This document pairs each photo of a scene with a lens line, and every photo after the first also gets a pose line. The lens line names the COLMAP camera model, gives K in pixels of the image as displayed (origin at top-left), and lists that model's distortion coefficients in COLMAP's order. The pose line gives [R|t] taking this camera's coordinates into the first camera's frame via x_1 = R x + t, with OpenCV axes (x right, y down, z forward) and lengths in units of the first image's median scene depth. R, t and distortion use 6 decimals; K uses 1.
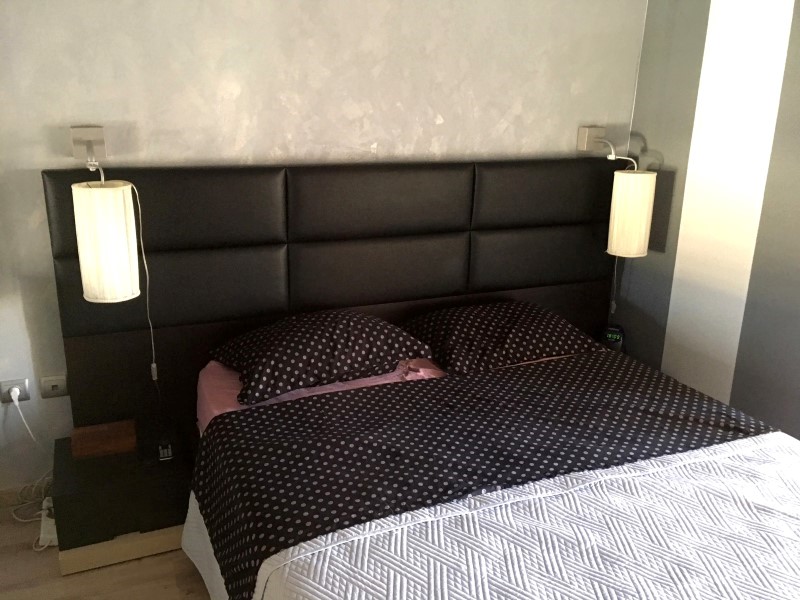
lens RADIAL K [[688.5, 0, 400.0], [0, 688.5, 300.0], [0, 0, 1]] dist [0.049415, -0.011027]
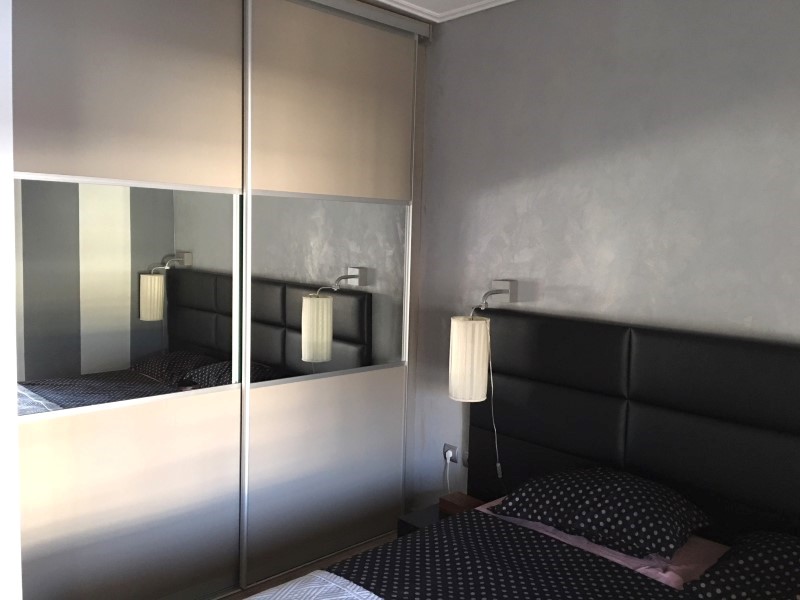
lens RADIAL K [[657.2, 0, 400.0], [0, 657.2, 300.0], [0, 0, 1]] dist [-0.106254, -0.003514]
pose [[0.300329, 0.061890, -0.951826, 0.692418], [-0.308818, 0.950453, -0.035640, -0.092058], [0.902460, 0.304644, 0.304562, 0.391582]]
